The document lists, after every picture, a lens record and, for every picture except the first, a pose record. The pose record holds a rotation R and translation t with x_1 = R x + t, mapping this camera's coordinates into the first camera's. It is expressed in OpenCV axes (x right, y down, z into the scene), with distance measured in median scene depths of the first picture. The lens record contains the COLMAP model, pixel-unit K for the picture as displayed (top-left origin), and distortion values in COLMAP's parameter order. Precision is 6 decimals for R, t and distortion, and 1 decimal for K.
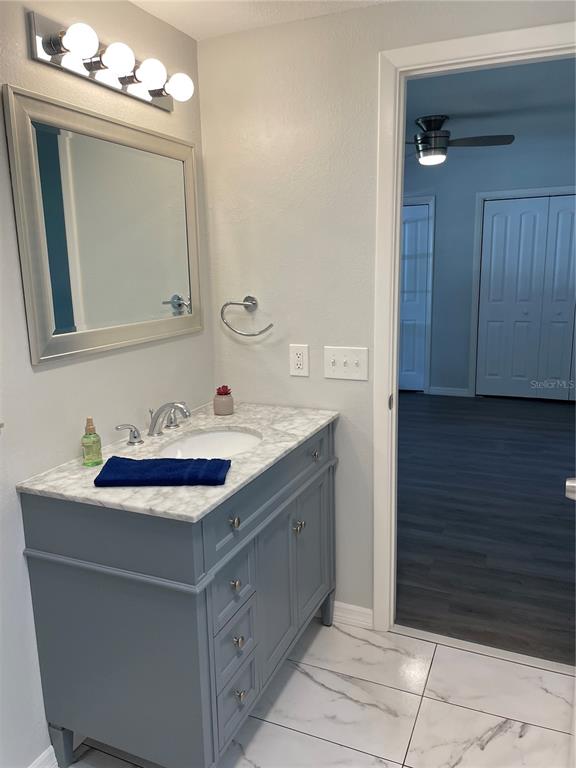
lens RADIAL K [[583.7, 0, 285.1], [0, 583.7, 381.2], [0, 0, 1]] dist [0.031551, -0.033476]
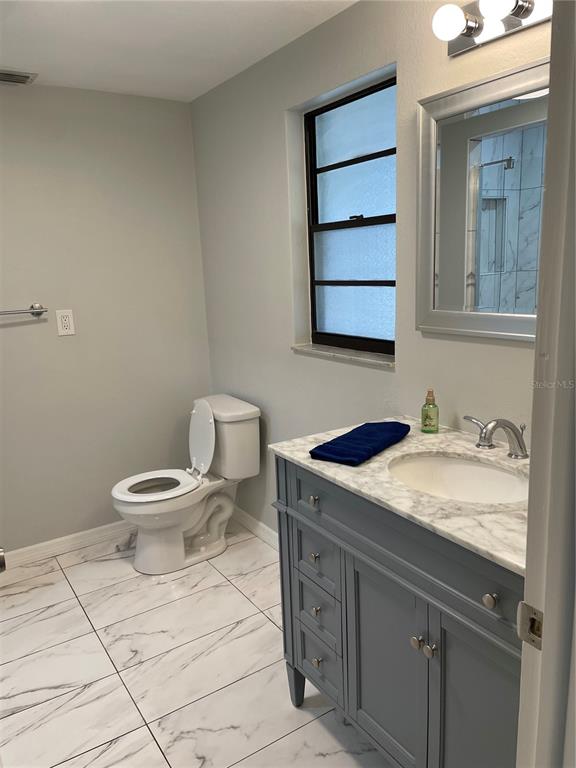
lens RADIAL K [[583.7, 0, 288.2], [0, 583.7, 383.1], [0, 0, 1]] dist [0.031551, -0.033476]
pose [[-0.546489, 0.217627, -0.808695, 0.496283], [-0.114374, 0.937202, 0.329500, -0.199107], [0.829619, 0.272562, -0.487280, 0.943057]]
